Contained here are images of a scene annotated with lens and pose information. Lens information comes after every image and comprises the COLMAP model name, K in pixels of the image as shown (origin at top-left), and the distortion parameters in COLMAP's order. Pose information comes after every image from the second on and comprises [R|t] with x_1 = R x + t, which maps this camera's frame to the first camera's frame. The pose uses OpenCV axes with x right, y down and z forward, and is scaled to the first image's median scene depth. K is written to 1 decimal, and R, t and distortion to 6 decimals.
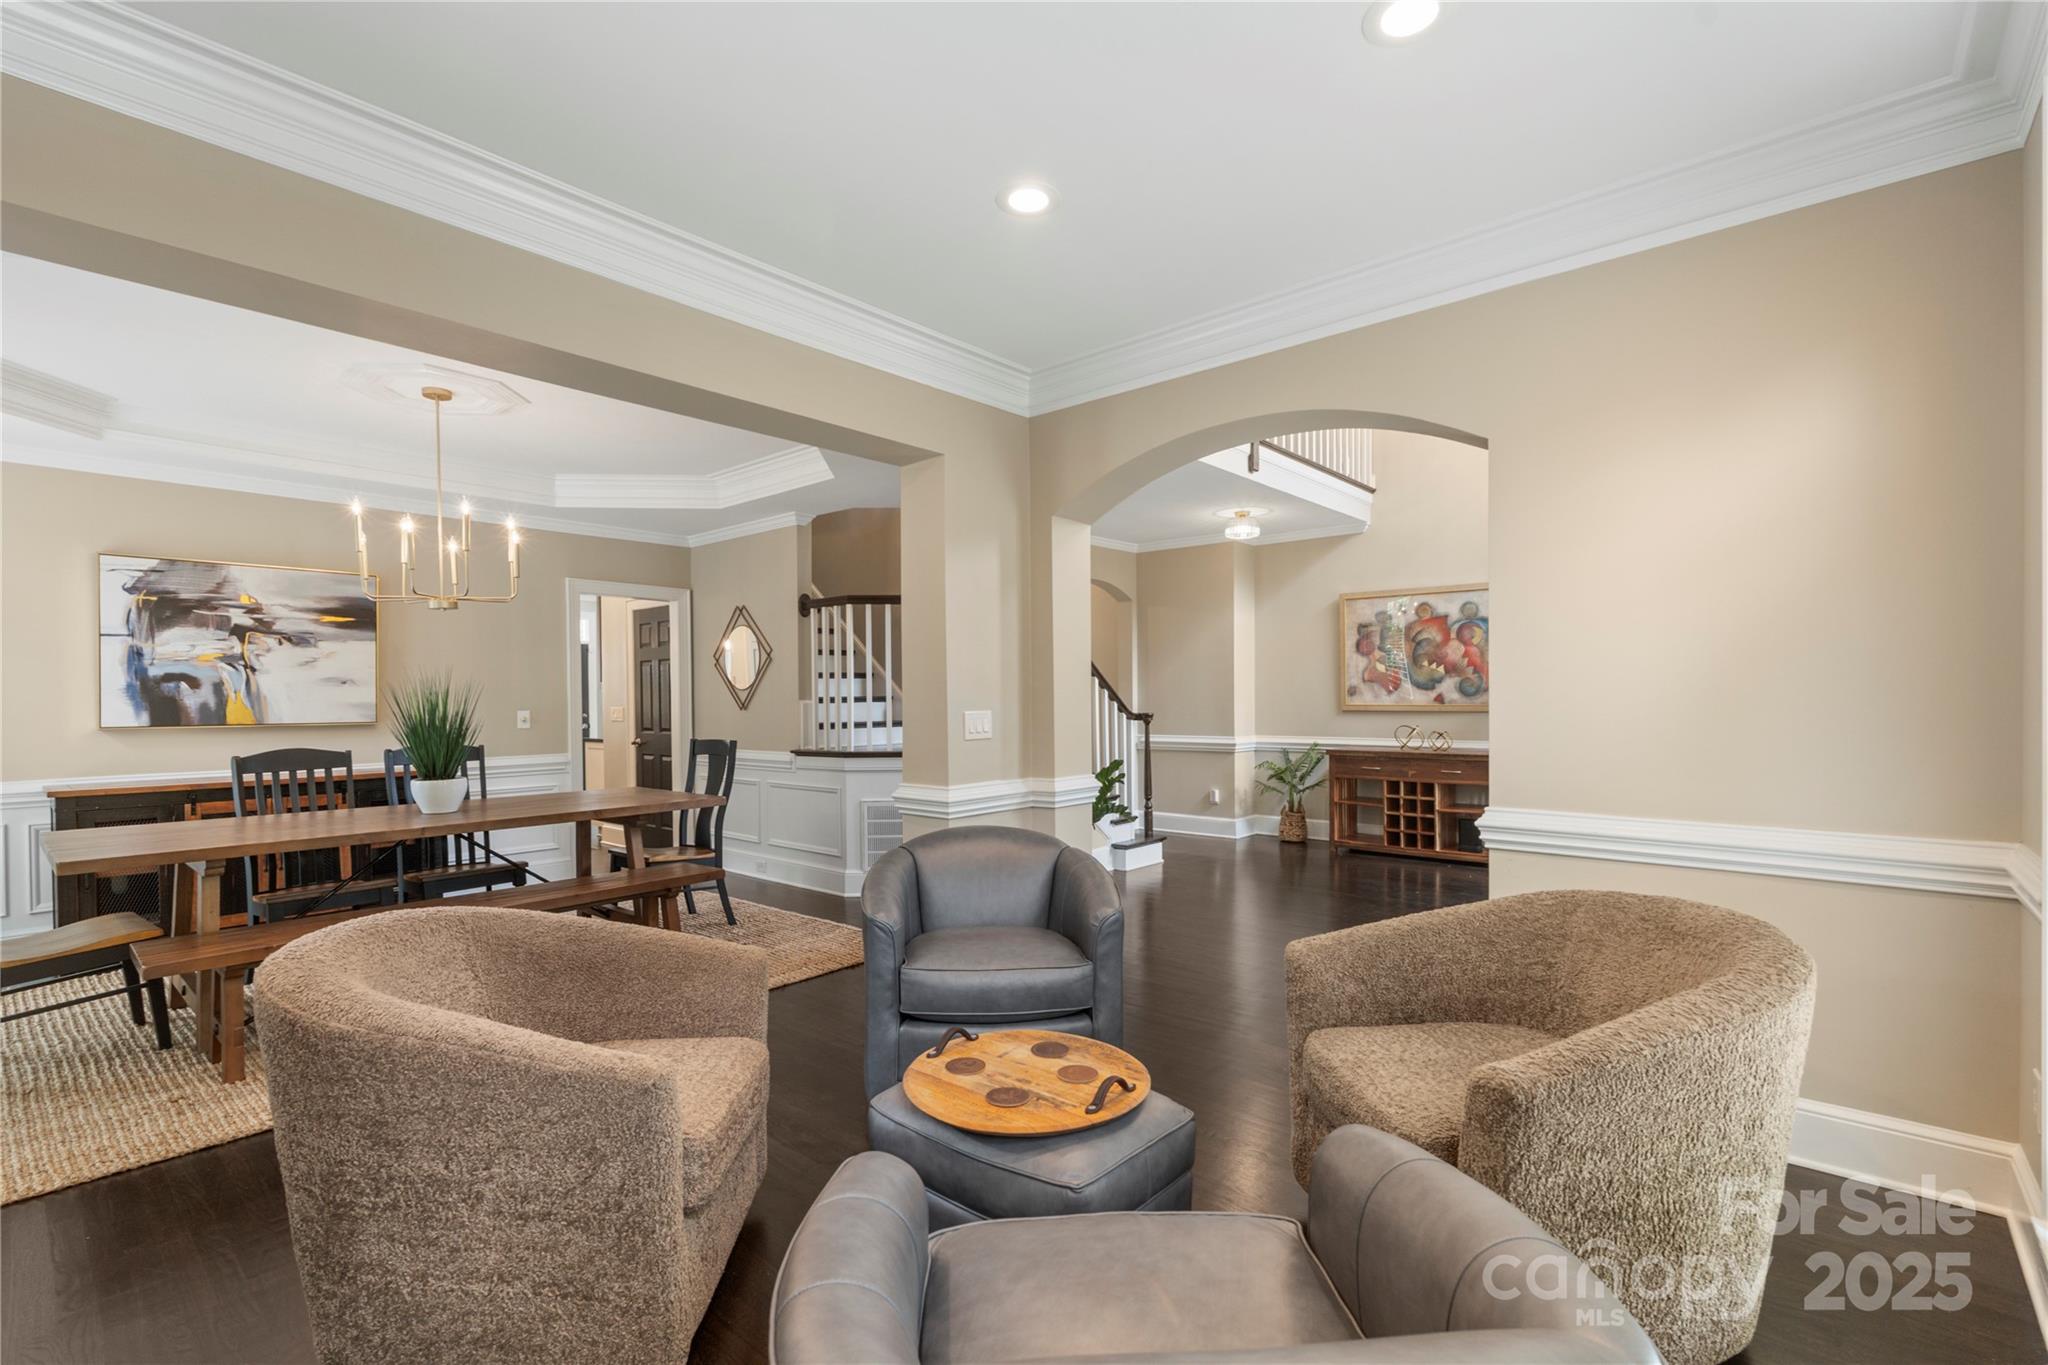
lens RADIAL K [[914.5, 0, 1020.1], [0, 914.5, 699.8], [0, 0, 1]] dist [-0.005126, 0.001355]
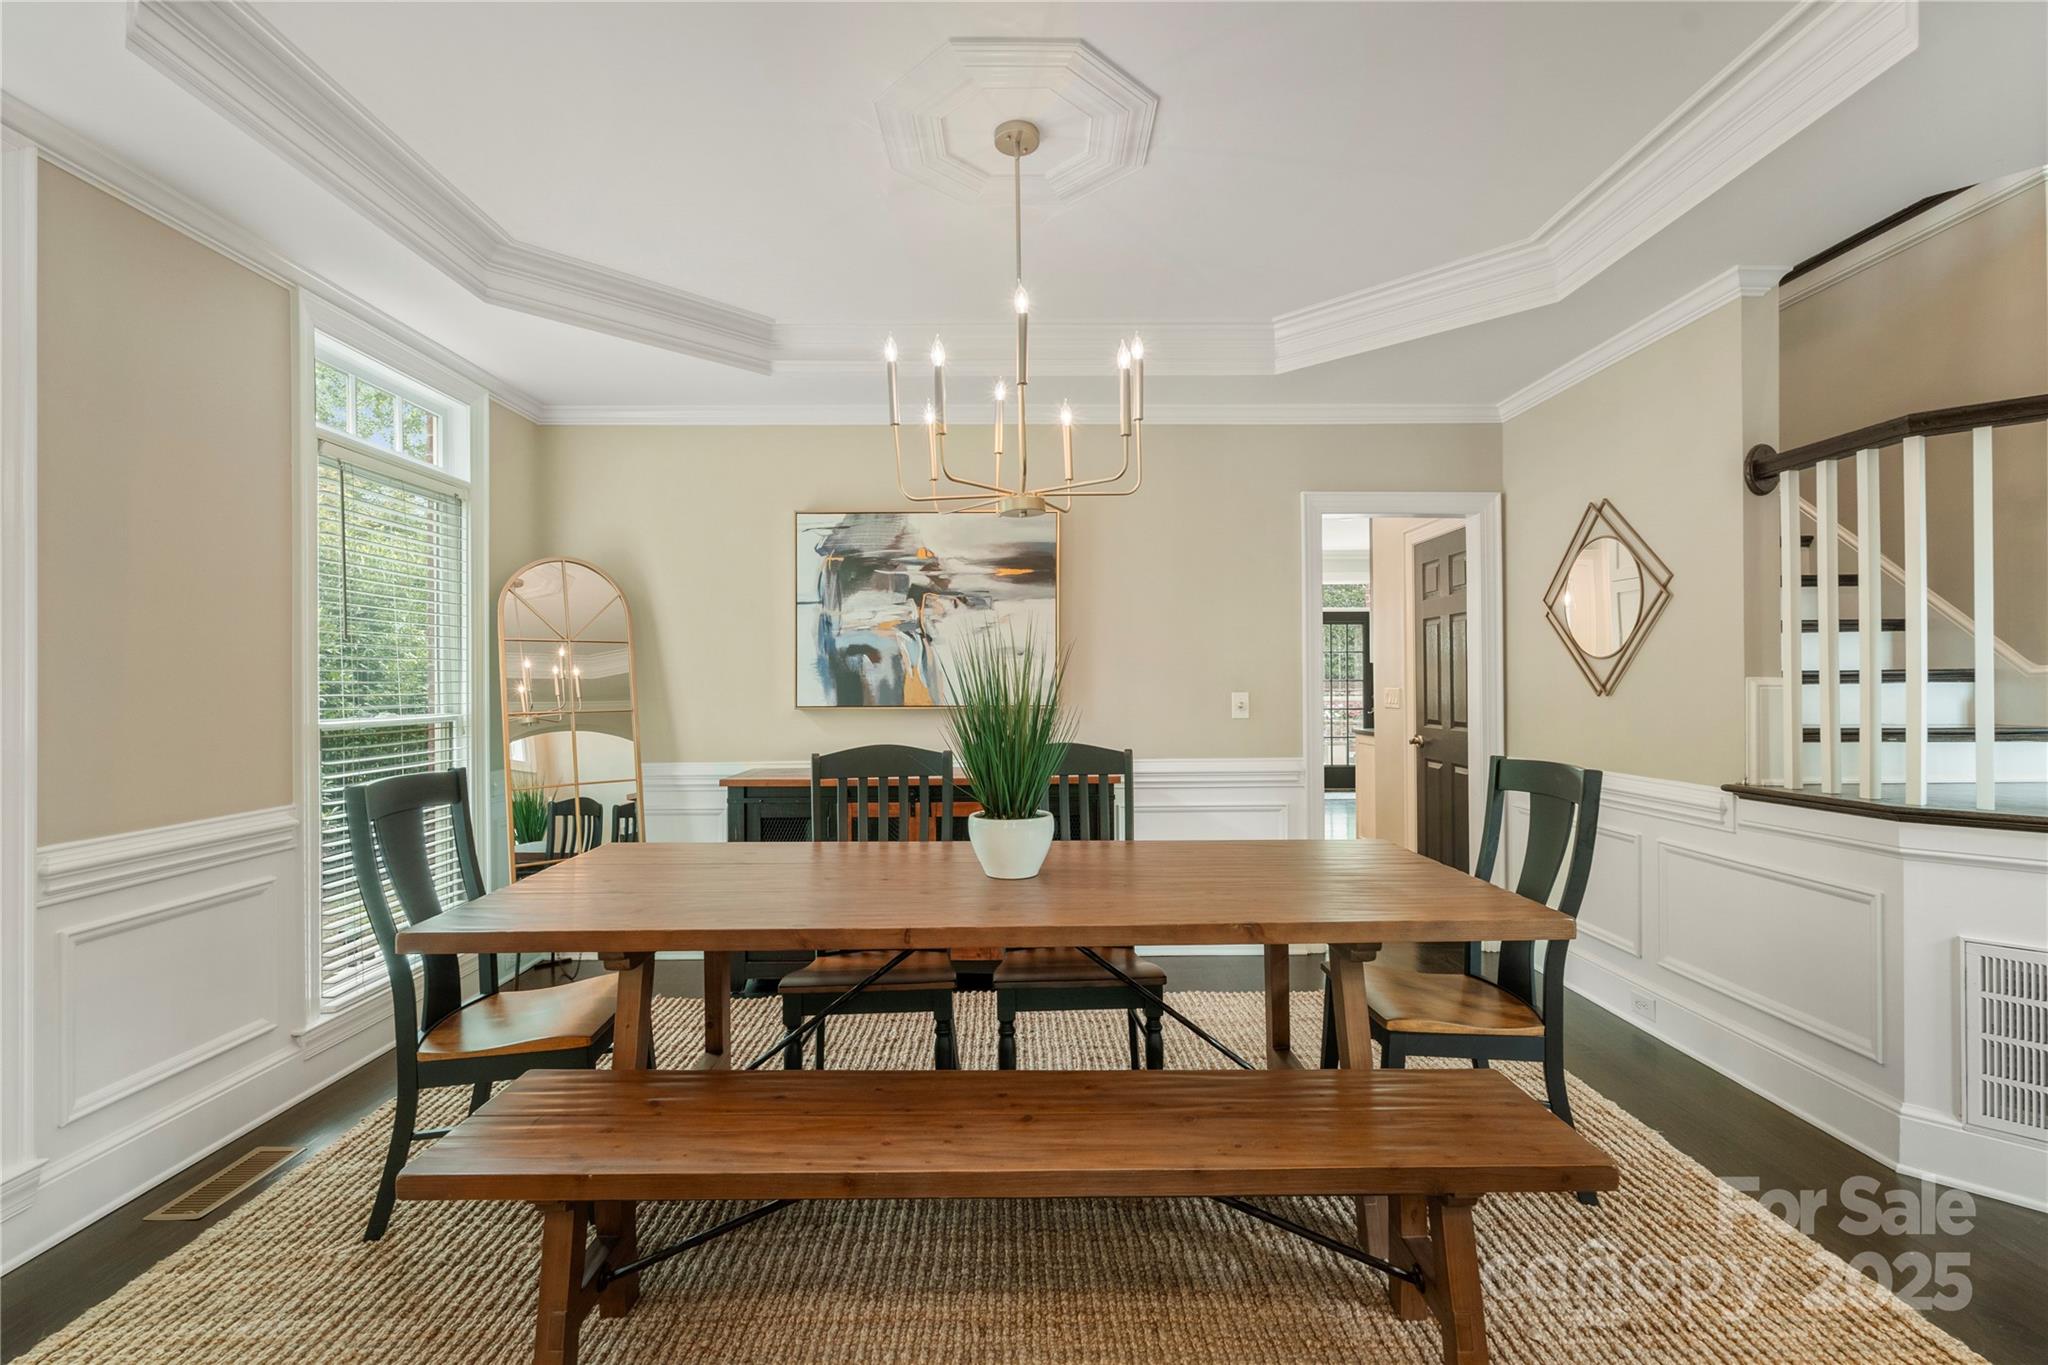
lens RADIAL K [[914.5, 0, 1026.6], [0, 914.5, 683.3], [0, 0, 1]] dist [-0.005126, 0.001355]
pose [[0.669531, 0.004636, -0.742769, -0.156525], [-0.002416, 0.999989, 0.004064, 0.002737], [0.742780, -0.000927, 0.669535, 0.464561]]
